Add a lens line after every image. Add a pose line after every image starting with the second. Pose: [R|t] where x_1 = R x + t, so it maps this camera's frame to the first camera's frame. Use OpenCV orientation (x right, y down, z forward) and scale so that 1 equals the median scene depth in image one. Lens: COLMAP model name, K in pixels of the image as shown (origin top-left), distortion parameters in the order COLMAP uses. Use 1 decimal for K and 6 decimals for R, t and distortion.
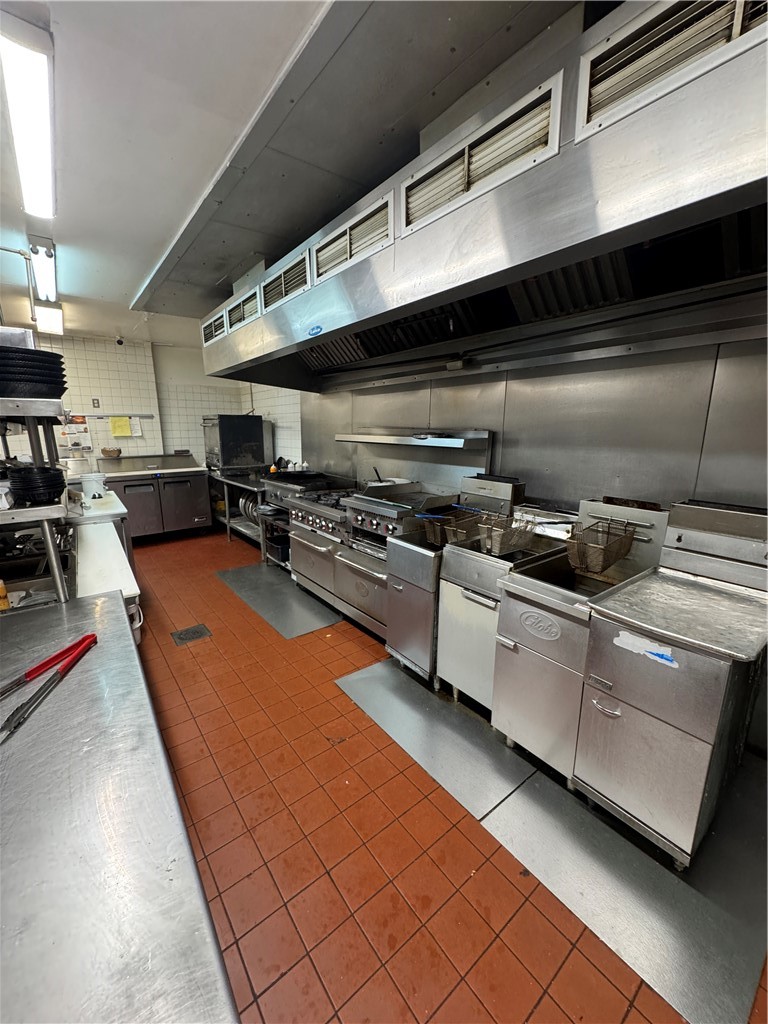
lens RADIAL K [[408.2, 0, 384.0], [0, 408.2, 512.0], [0, 0, 1]] dist [-0.000810, -0.000143]
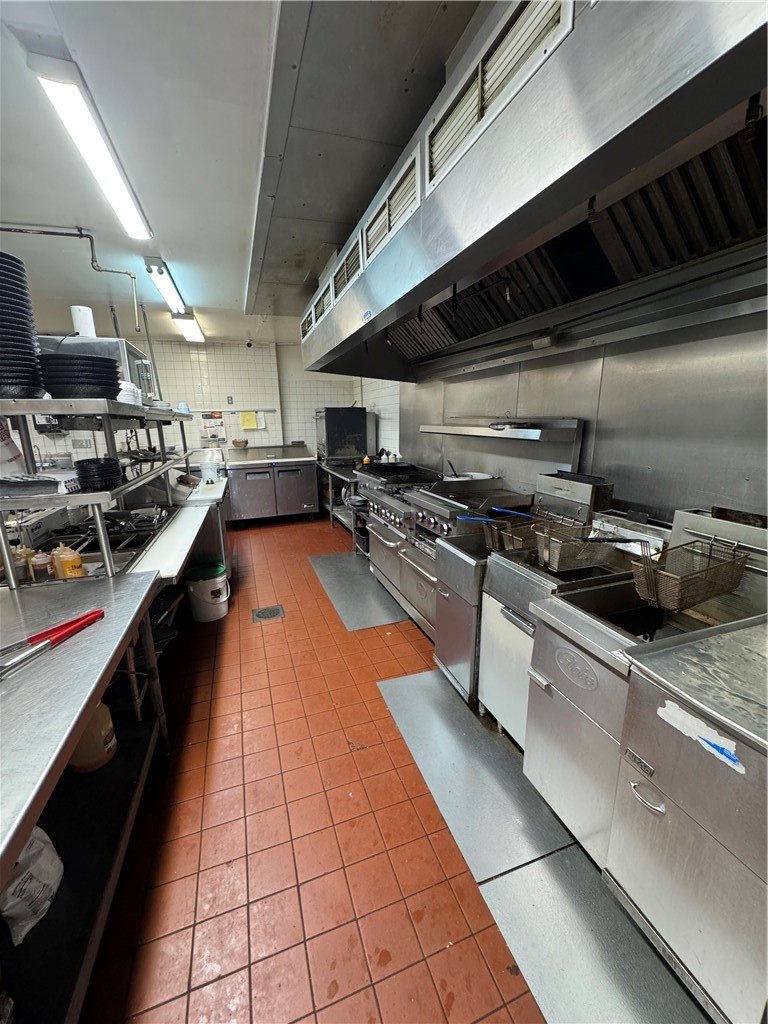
lens RADIAL K [[408.2, 0, 384.0], [0, 408.2, 512.0], [0, 0, 1]] dist [-0.000810, -0.000143]
pose [[0.947638, 0.055349, -0.314513, 0.156484], [-0.048128, 0.998370, 0.030686, -0.017128], [0.315699, -0.013943, 0.948757, 0.084413]]
